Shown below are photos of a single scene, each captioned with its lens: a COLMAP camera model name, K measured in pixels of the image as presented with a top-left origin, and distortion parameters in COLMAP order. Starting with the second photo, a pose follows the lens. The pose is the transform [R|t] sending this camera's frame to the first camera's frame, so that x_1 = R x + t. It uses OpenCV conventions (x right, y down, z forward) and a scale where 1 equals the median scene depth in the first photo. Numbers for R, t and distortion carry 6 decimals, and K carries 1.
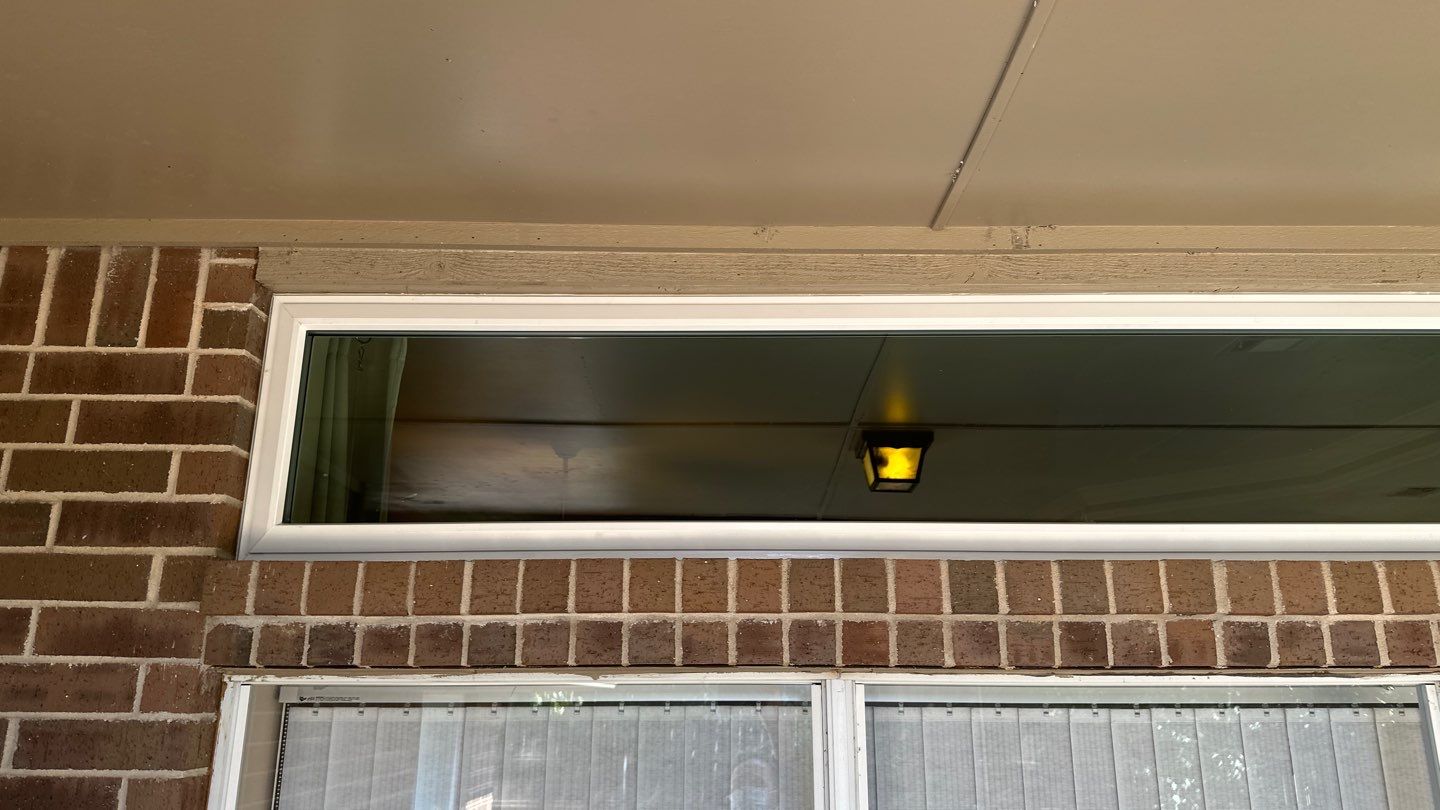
lens RADIAL K [[1015.2, 0, 698.0], [0, 1015.2, 404.6], [0, 0, 1]] dist [0.051746, -0.077564]
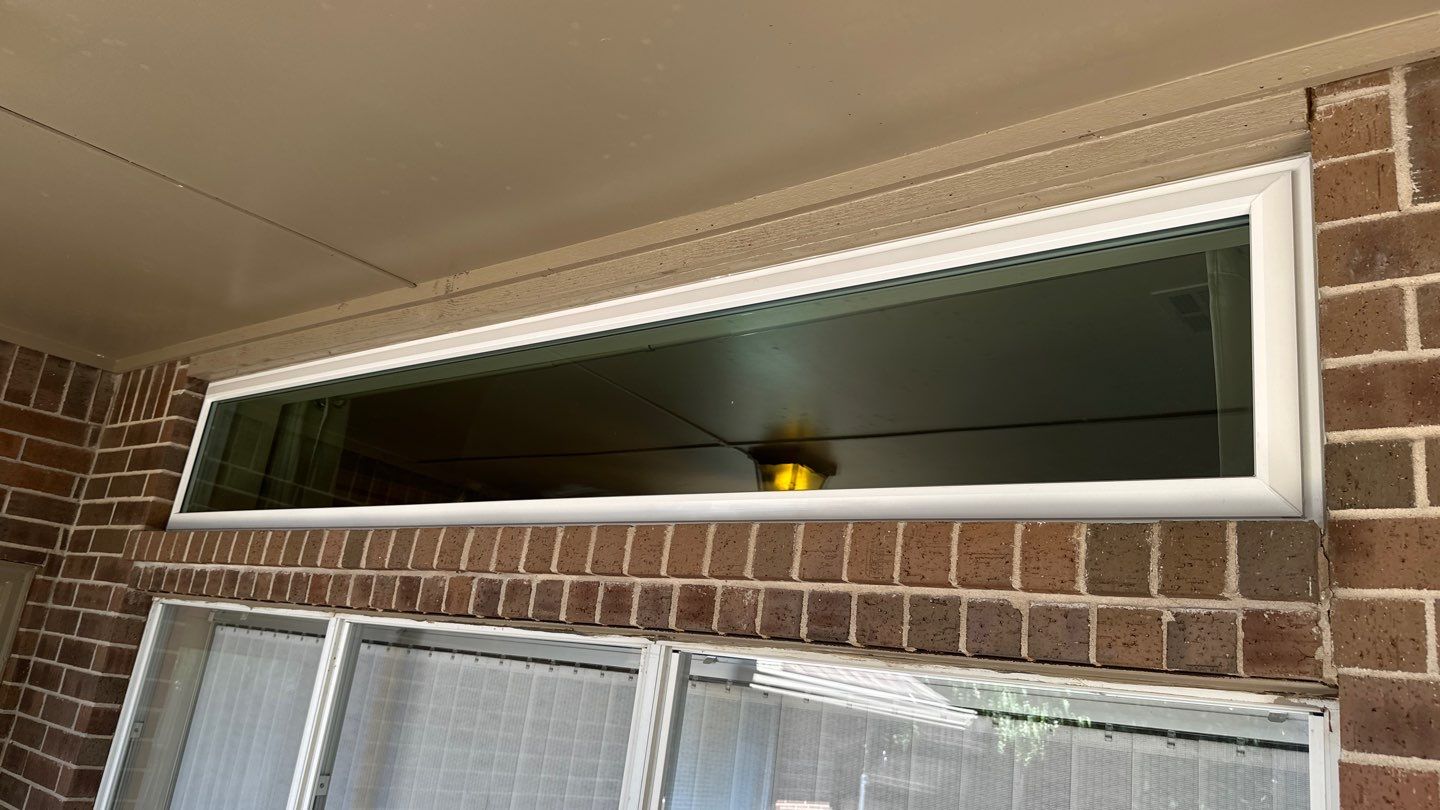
lens RADIAL K [[1015.2, 0, 719.8], [0, 1015.2, 420.9], [0, 0, 1]] dist [0.051746, -0.077564]
pose [[0.784427, -0.071441, -0.616093, 1.495124], [0.038872, 0.997054, -0.066123, 0.116829], [0.619001, 0.027920, 0.784893, 0.222694]]
